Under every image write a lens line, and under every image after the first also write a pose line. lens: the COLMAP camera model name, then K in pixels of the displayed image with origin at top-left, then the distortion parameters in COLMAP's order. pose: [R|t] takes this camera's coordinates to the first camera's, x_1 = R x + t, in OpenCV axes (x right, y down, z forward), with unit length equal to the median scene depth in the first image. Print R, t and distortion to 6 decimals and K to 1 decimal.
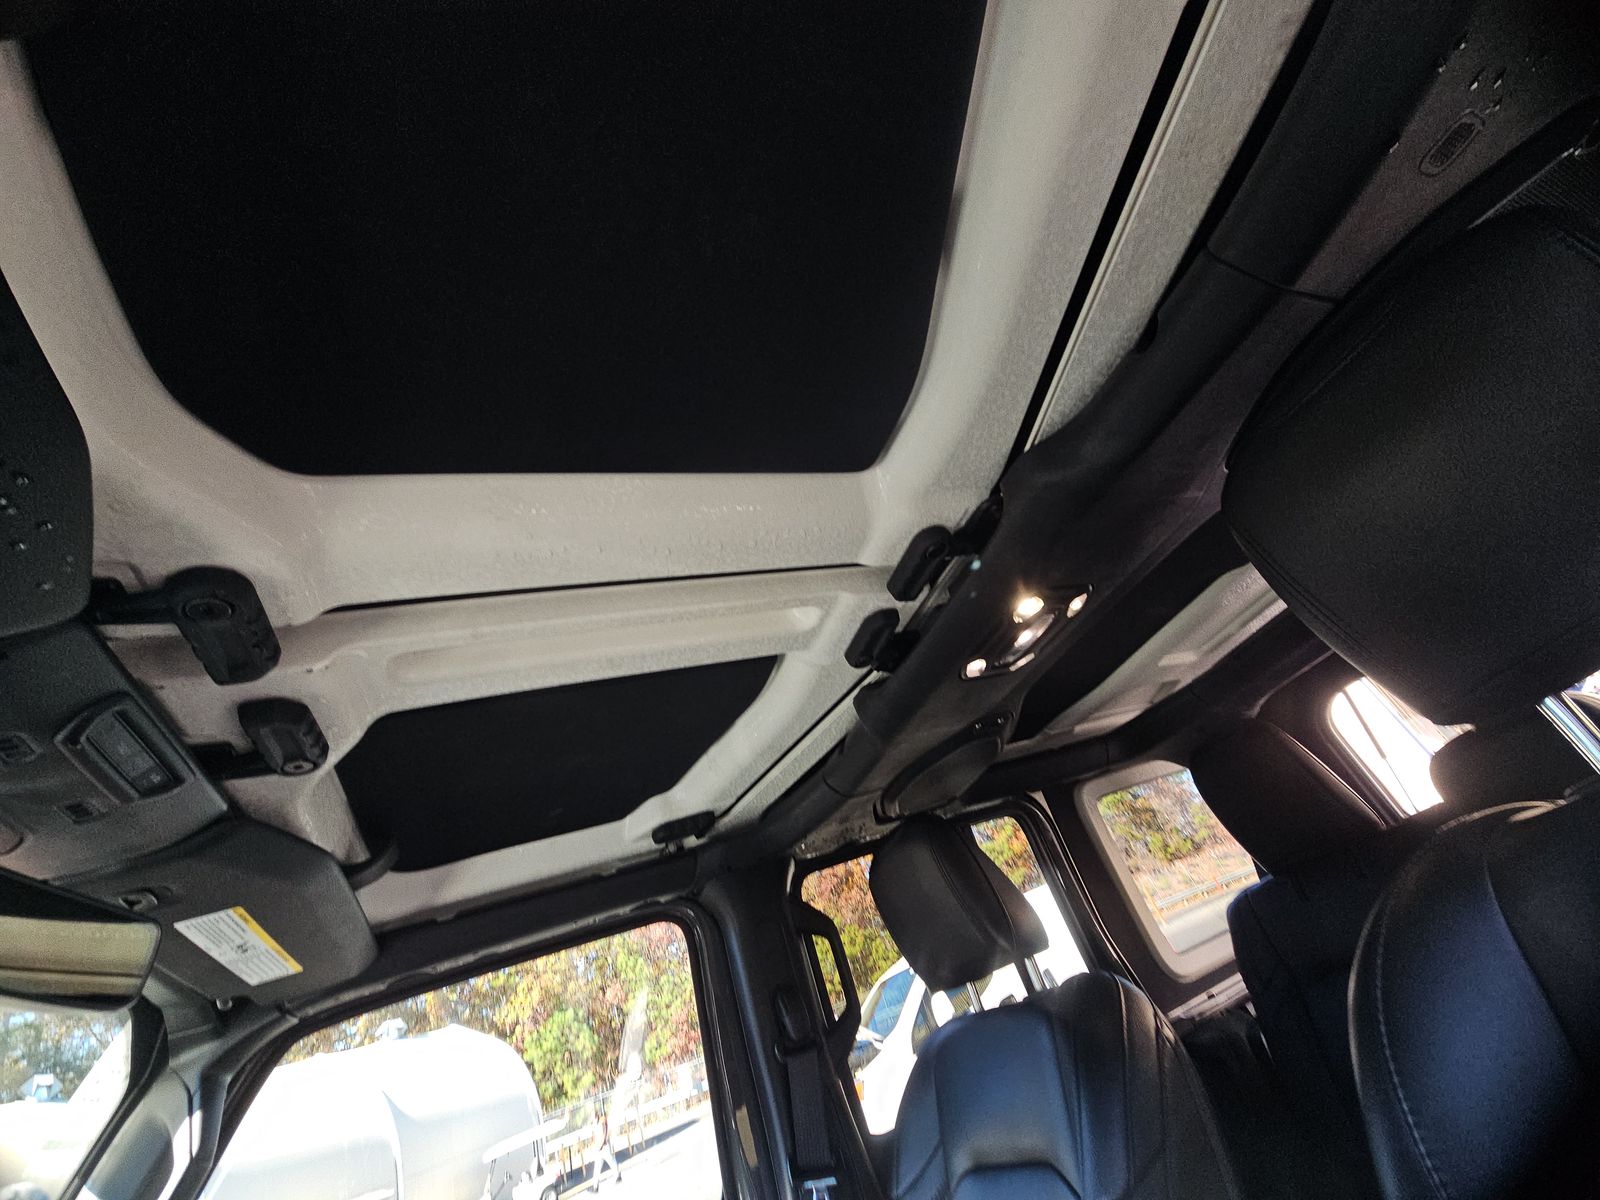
lens RADIAL K [[648.8, 0, 797.6], [0, 648.8, 599.6], [0, 0, 1]] dist [0.006647, -0.006747]
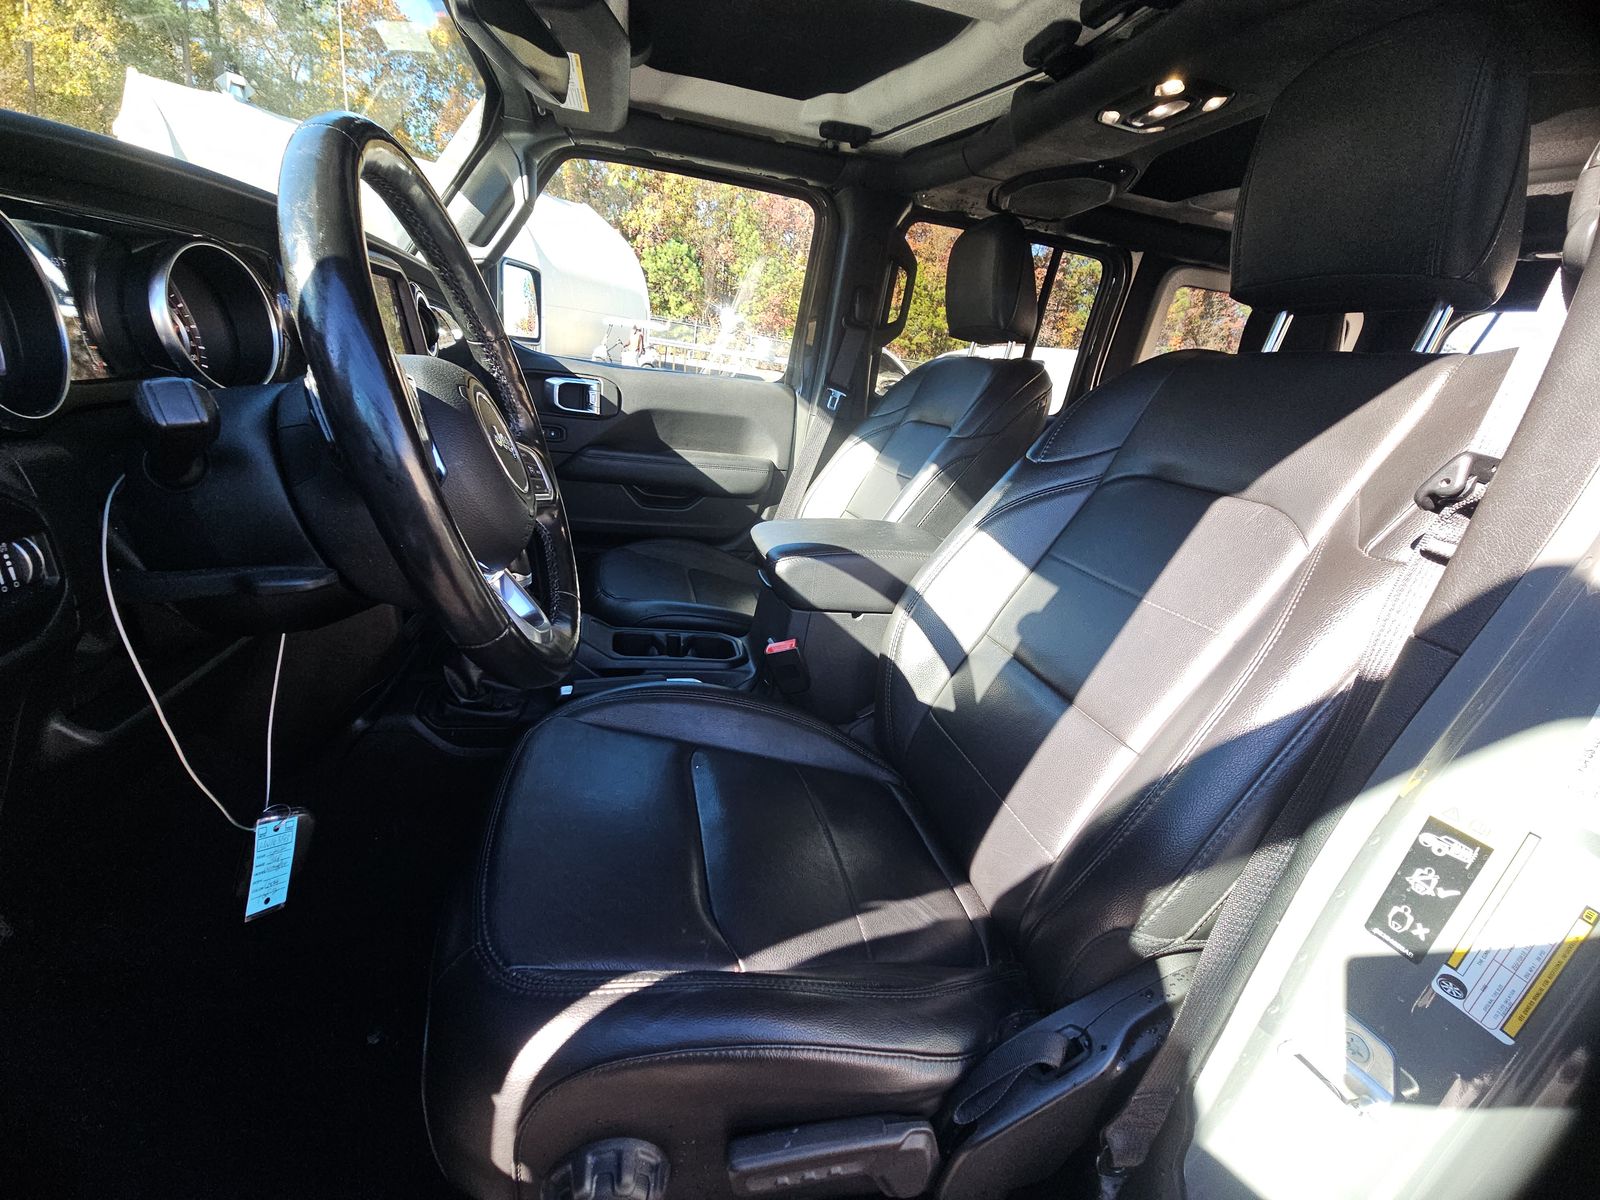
lens RADIAL K [[648.8, 0, 797.4], [0, 648.8, 603.1], [0, 0, 1]] dist [0.006647, -0.006747]
pose [[0.890189, 0.449281, 0.075559, 0.047623], [-0.318393, 0.494874, 0.808533, -0.156589], [0.325866, -0.743805, 0.583579, -0.369942]]
